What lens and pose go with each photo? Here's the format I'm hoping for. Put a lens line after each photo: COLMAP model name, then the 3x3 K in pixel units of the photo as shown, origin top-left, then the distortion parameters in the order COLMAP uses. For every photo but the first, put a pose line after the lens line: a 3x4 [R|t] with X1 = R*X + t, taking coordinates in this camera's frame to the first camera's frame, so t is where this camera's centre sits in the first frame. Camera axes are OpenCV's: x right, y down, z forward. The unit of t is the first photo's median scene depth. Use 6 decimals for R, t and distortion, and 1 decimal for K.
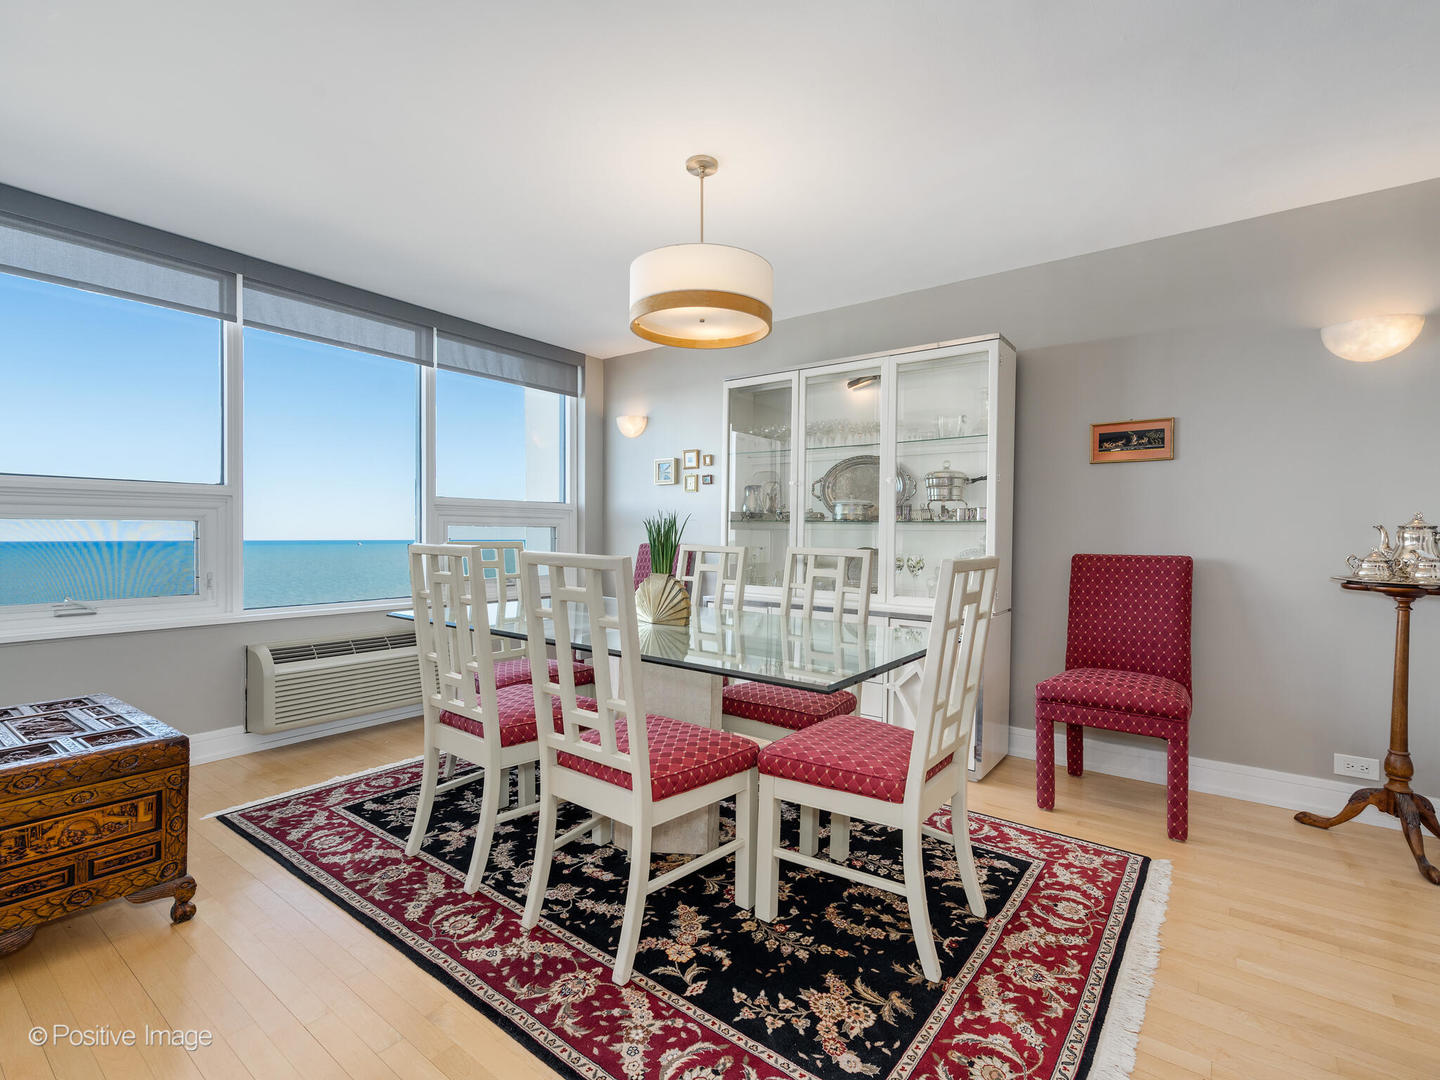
lens RADIAL K [[670.9, 0, 717.7], [0, 670.9, 535.1], [0, 0, 1]] dist [0.001287, 0.000051]
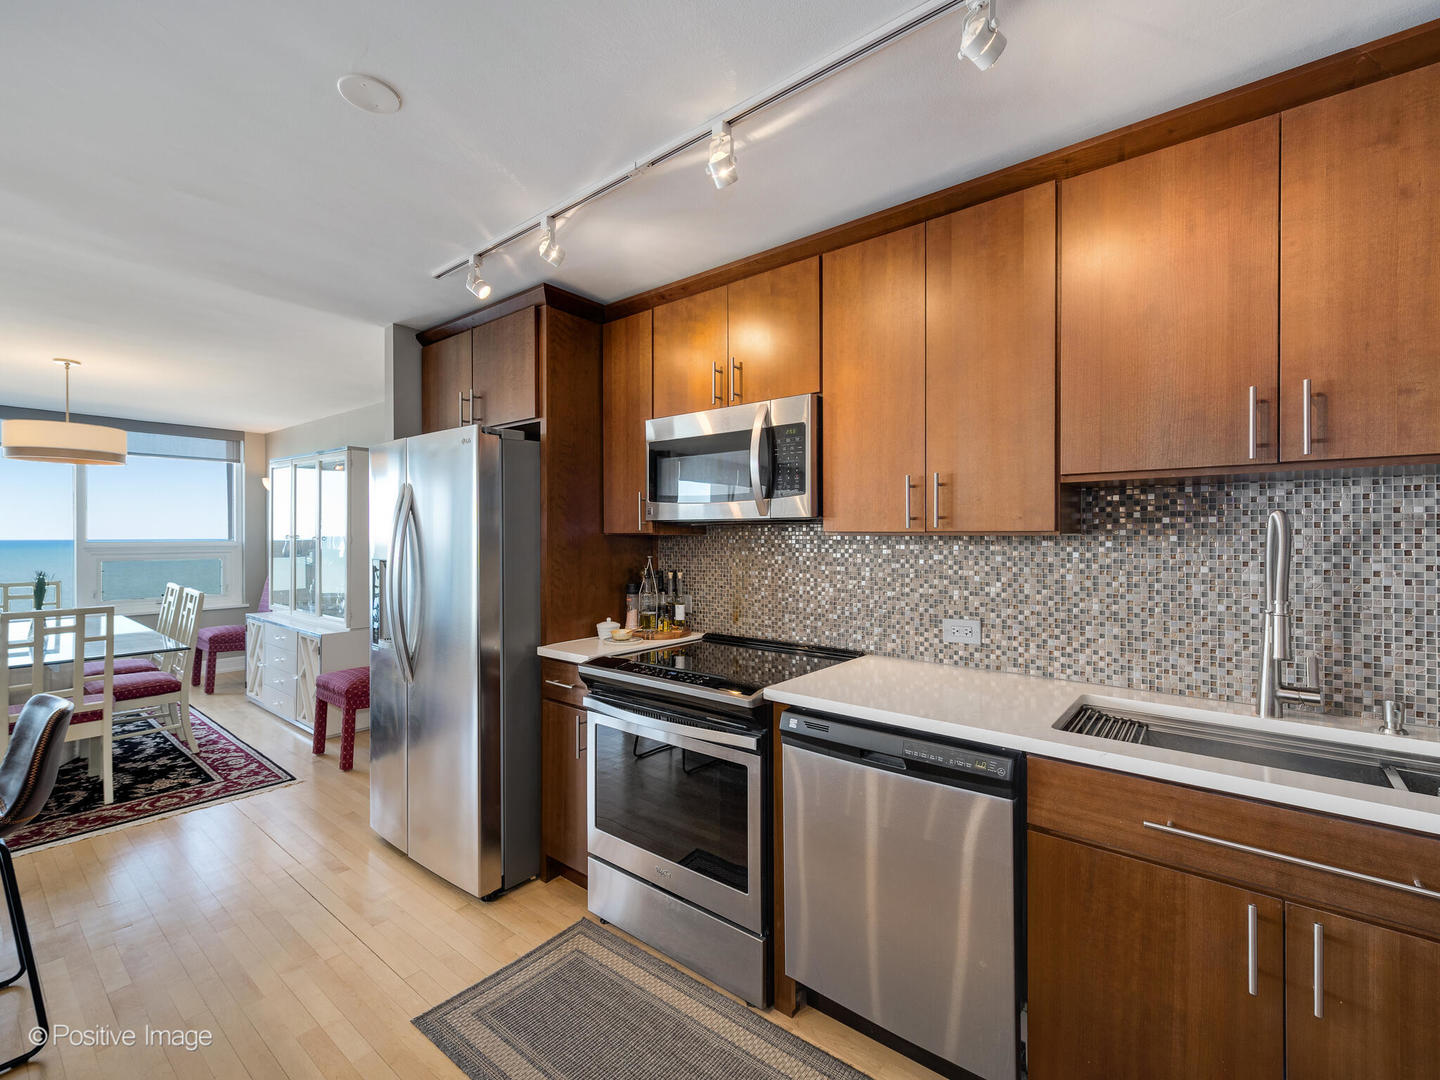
lens RADIAL K [[636.7, 0, 723.2], [0, 636.7, 534.6], [0, 0, 1]] dist [0.006704, -0.000443]
pose [[0.999704, -0.000072, -0.024340, 1.770730], [-0.000028, 0.999992, -0.004105, -0.123134], [0.024340, 0.004105, 0.999695, -0.574243]]
